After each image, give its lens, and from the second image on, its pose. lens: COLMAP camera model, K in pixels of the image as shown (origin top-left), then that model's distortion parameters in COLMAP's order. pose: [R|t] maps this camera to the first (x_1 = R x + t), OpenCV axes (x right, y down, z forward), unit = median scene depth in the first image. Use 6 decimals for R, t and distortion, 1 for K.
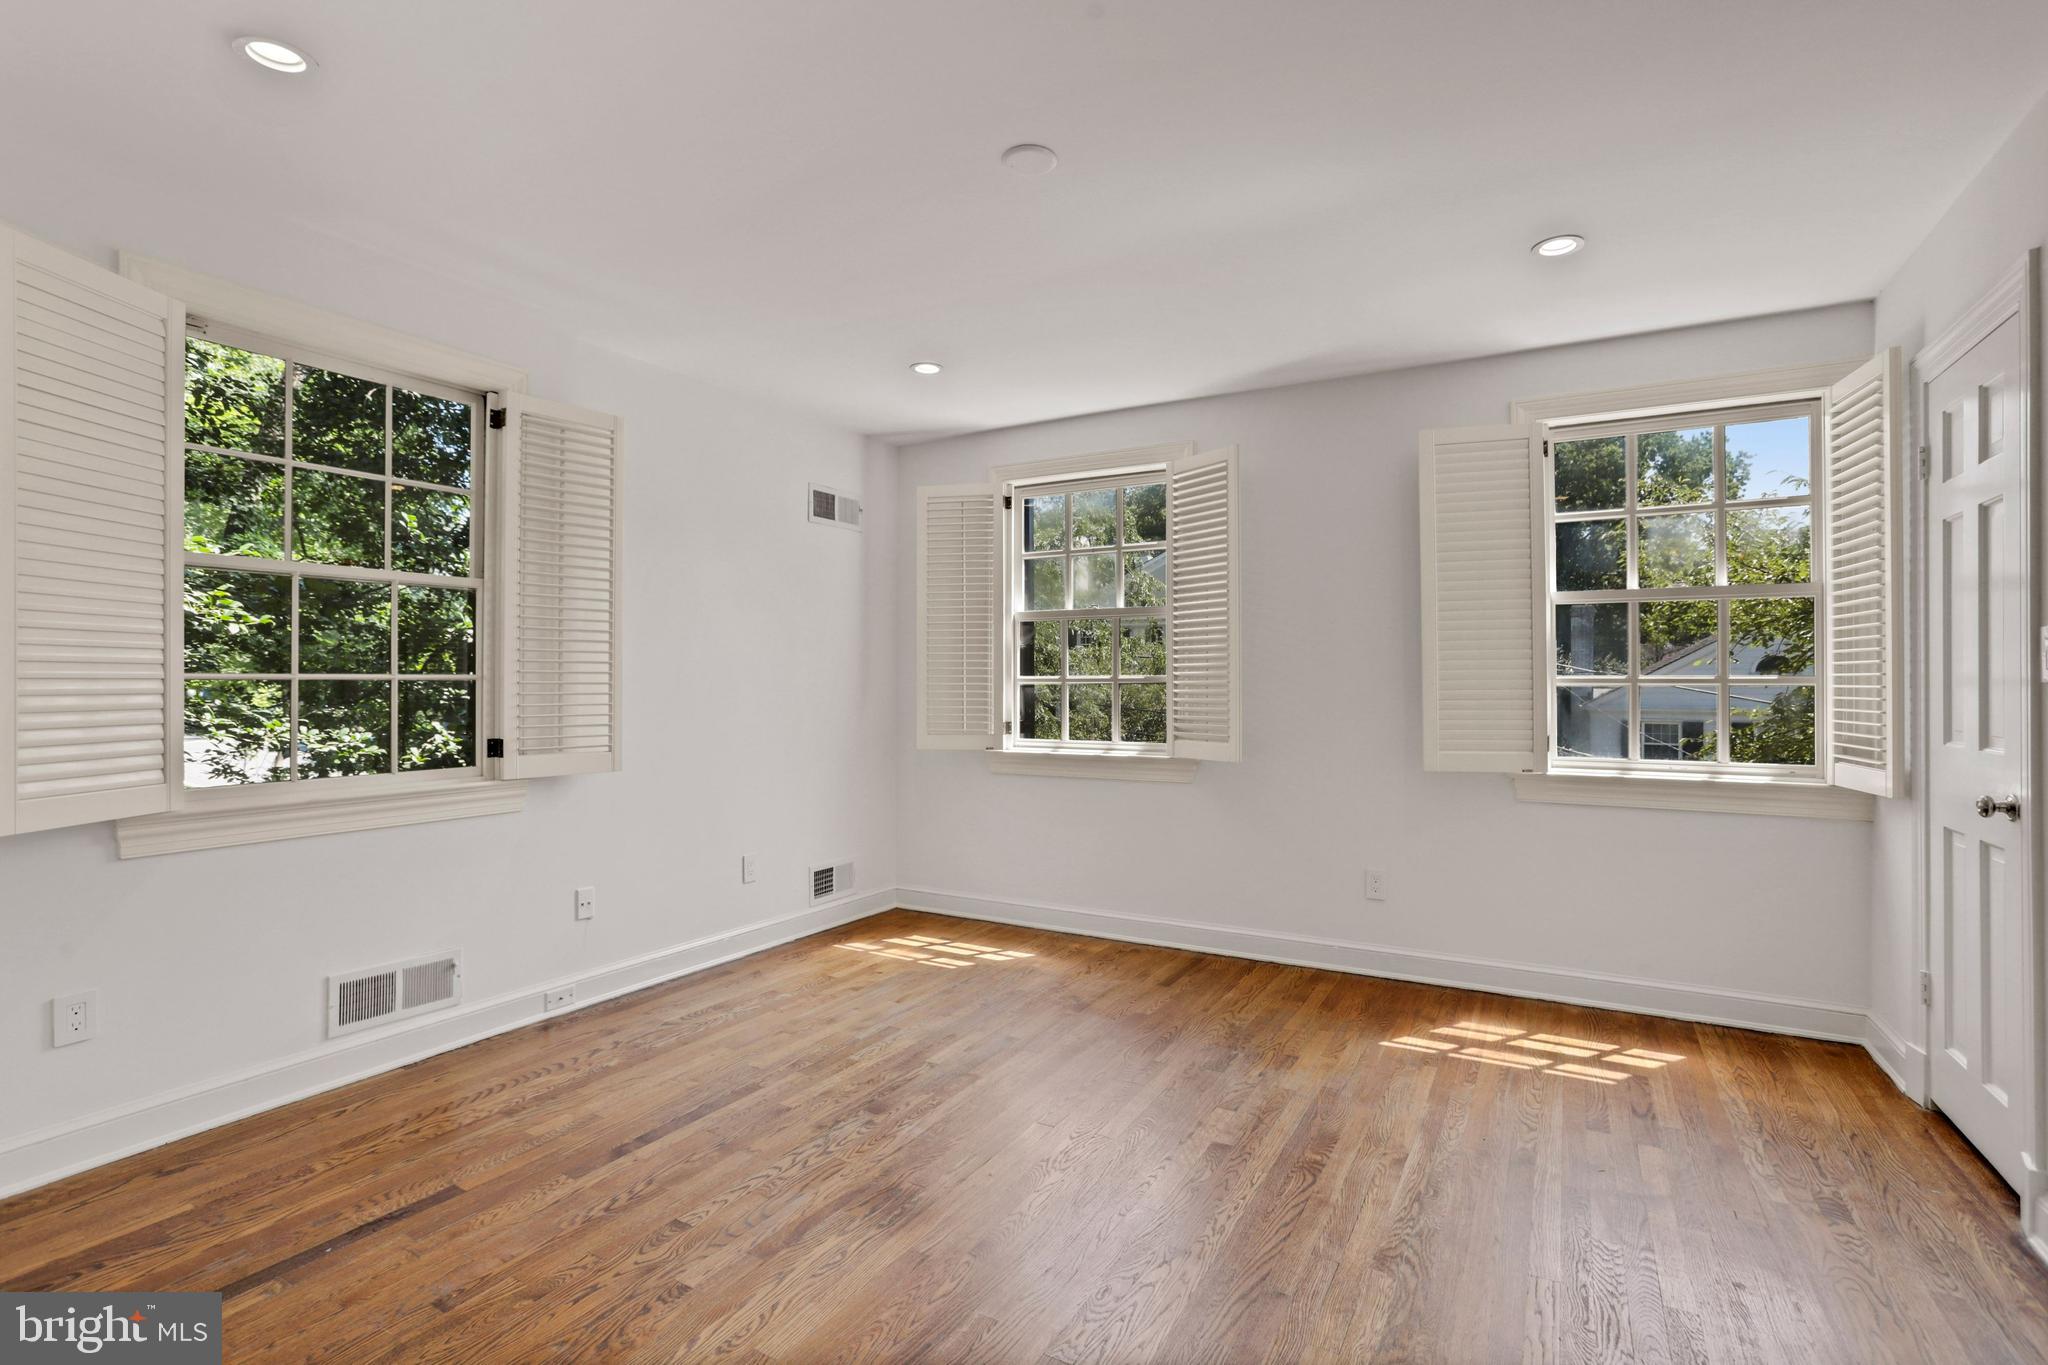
lens RADIAL K [[939.6, 0, 1024.0], [0, 939.6, 682.5], [0, 0, 1]] dist [-0.026052, 0.000010]
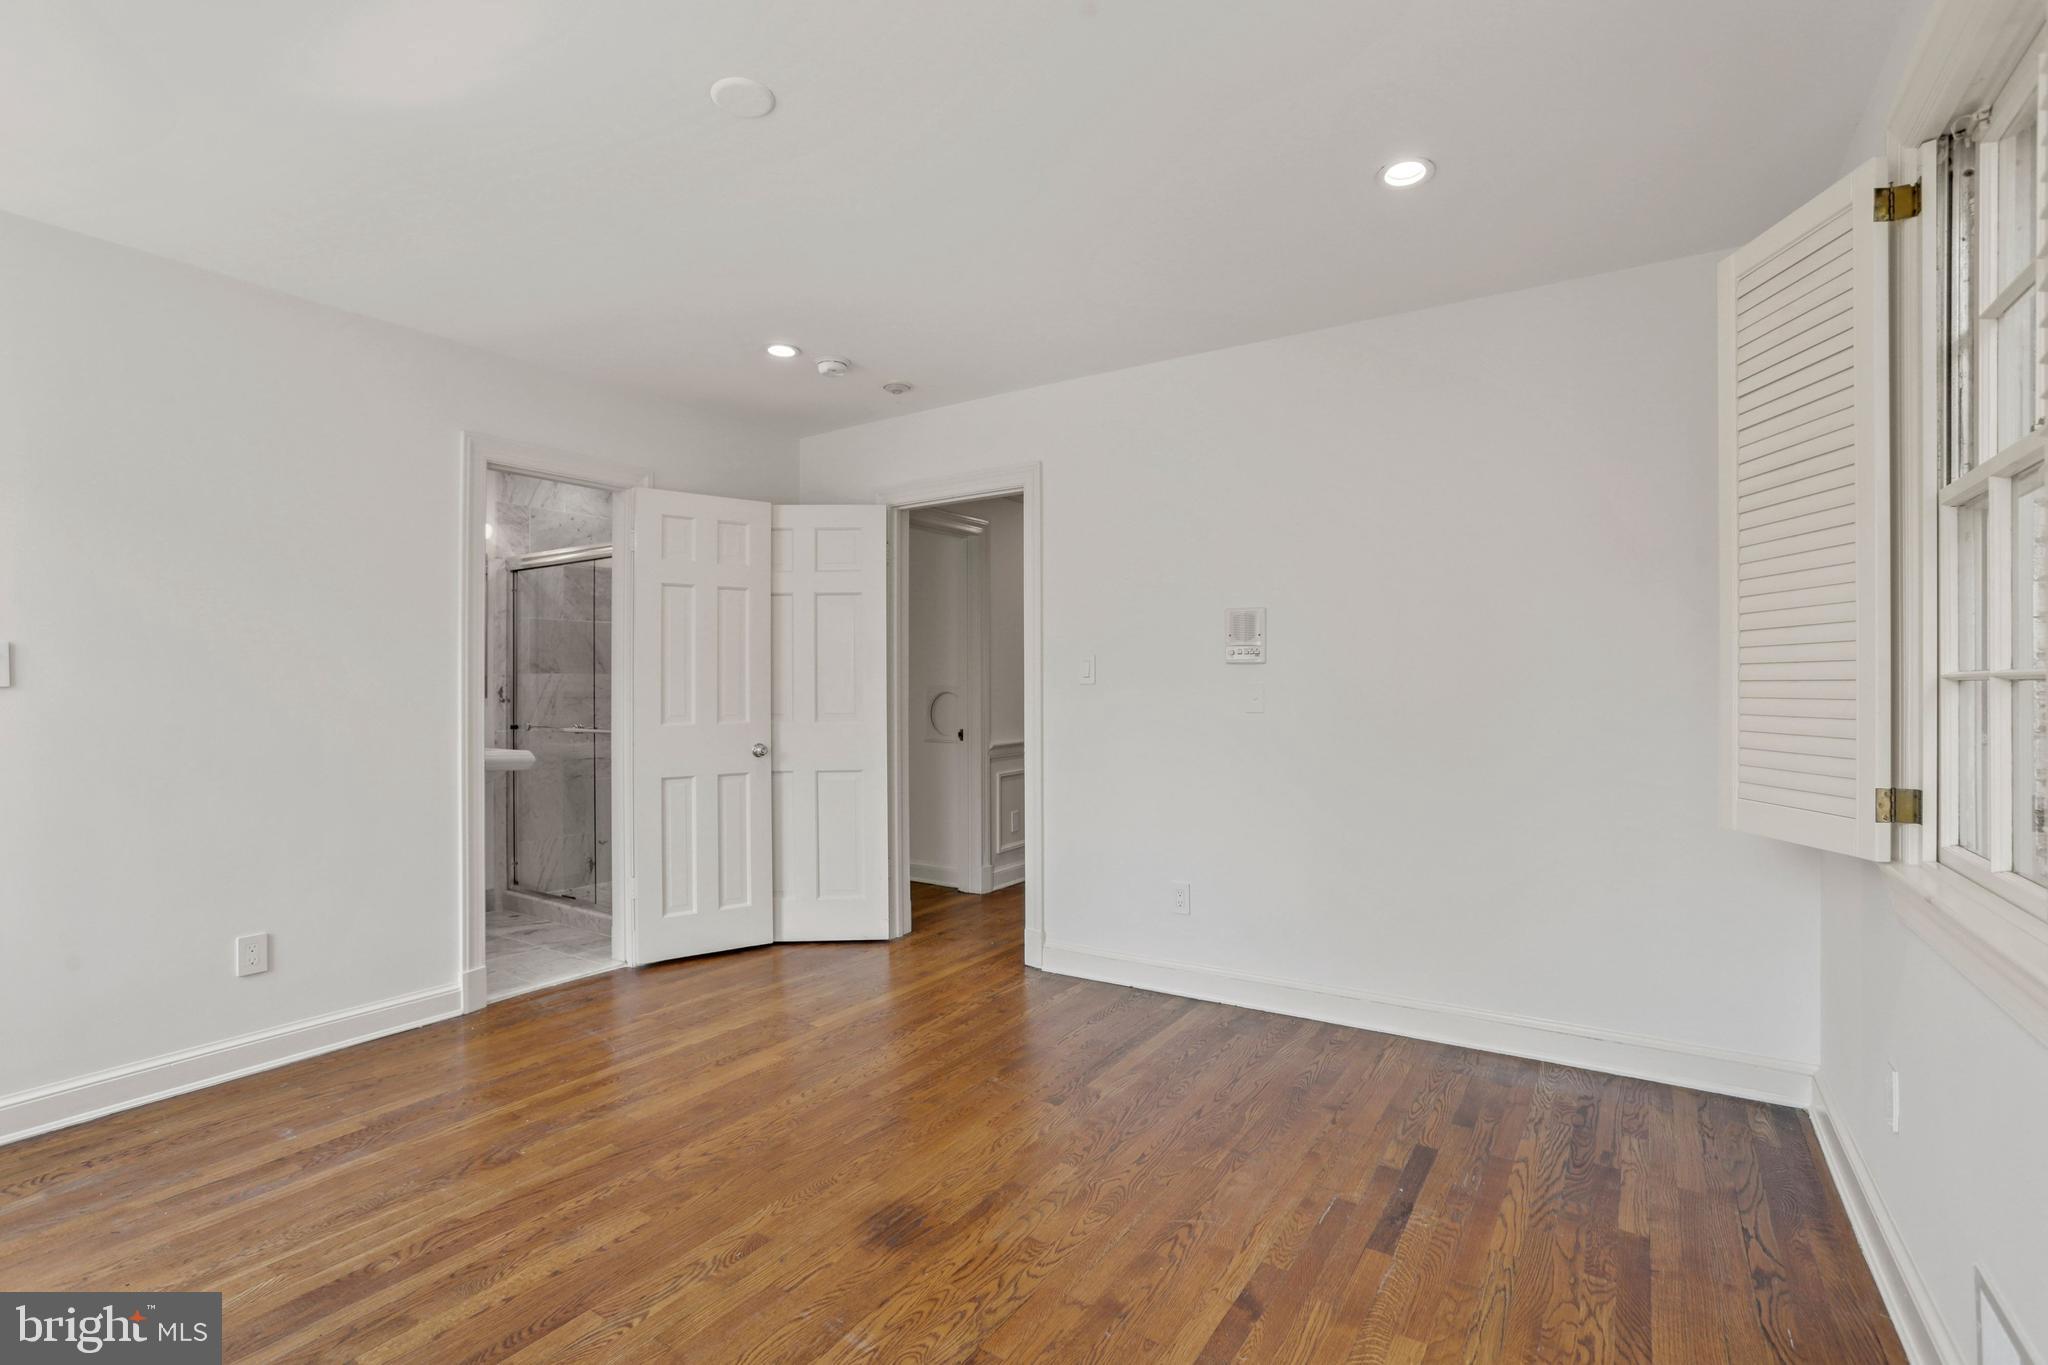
lens RADIAL K [[939.6, 0, 1024.0], [0, 939.6, 682.5], [0, 0, 1]] dist [-0.026052, 0.000010]
pose [[-0.998307, 0.000224, 0.058171, -0.325869], [-0.000031, 0.999990, -0.004369, 0.001869], [-0.058171, -0.004363, -0.998297, 1.944804]]
